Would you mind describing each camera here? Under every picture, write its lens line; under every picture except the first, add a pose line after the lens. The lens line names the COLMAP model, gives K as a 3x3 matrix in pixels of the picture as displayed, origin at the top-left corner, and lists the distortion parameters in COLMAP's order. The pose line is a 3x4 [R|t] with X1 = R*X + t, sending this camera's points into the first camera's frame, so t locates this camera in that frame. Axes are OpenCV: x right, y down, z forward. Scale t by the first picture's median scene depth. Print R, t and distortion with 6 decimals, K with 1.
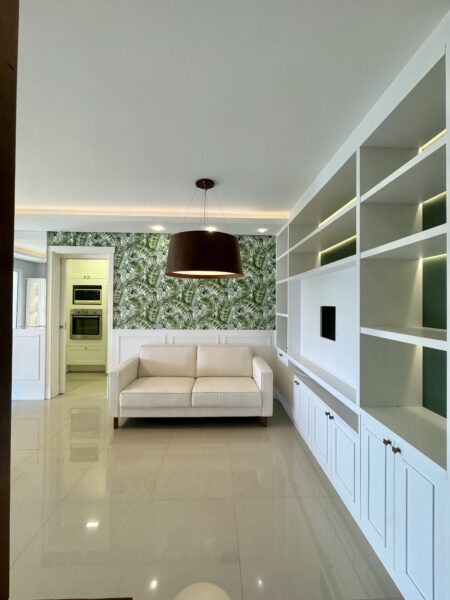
lens RADIAL K [[240.1, 0, 225.0], [0, 240.1, 300.0], [0, 0, 1]] dist [-0.000949, -0.000029]
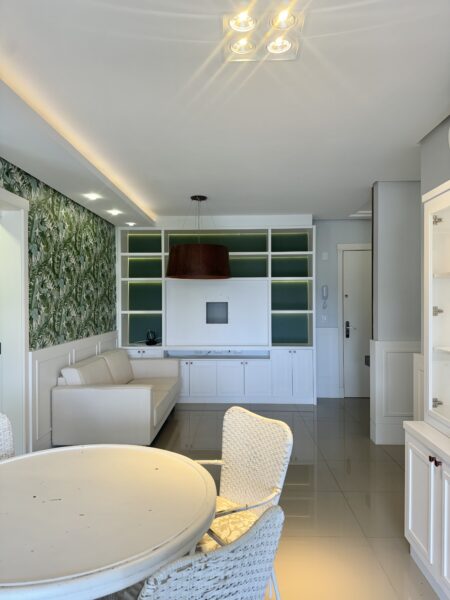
lens RADIAL K [[411.4, 0, 225.0], [0, 411.4, 300.0], [0, 0, 1]] dist [0.125017, -0.267361]
pose [[0.050472, -0.010172, 0.998674, -1.368401], [-0.008446, 0.999908, 0.010611, -0.010825], [-0.998690, -0.008970, 0.050381, 0.509301]]
